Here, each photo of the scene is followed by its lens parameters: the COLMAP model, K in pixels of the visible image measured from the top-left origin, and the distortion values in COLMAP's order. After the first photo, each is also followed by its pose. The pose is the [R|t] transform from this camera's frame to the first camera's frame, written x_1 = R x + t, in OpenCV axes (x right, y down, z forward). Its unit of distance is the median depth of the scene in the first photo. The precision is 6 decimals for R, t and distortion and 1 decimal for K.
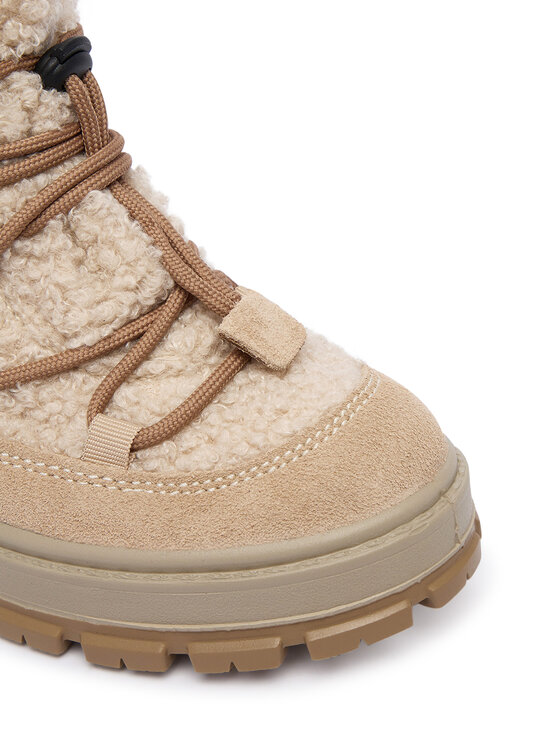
lens RADIAL K [[1354.1, 0, 280.0], [0, 1354.1, 373.0], [0, 0, 1]] dist [-0.039142, -0.223201]
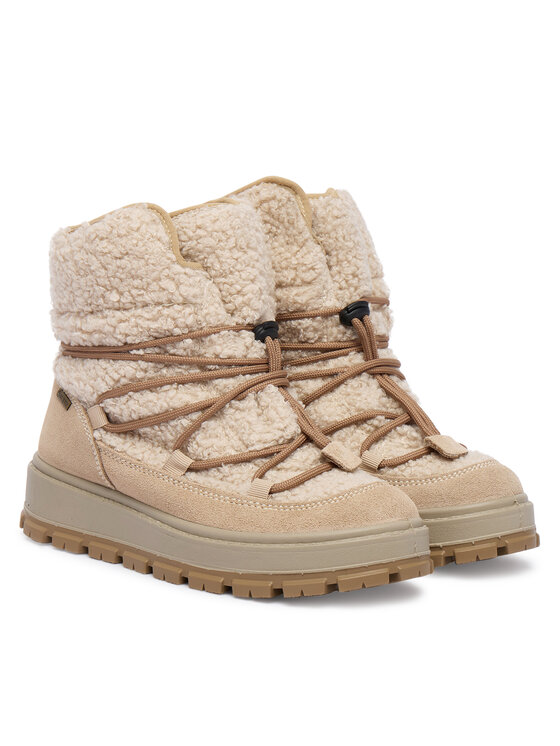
lens RADIAL K [[1875.0, 0, 280.0], [0, 1875.0, 373.0], [0, 0, 1]] dist [0.017986, 0.040946]
pose [[0.984542, 0.096493, -0.146172, 0.319018], [-0.146536, 0.910932, -0.385654, 1.015970], [0.095940, 0.401112, 0.910991, -1.770329]]
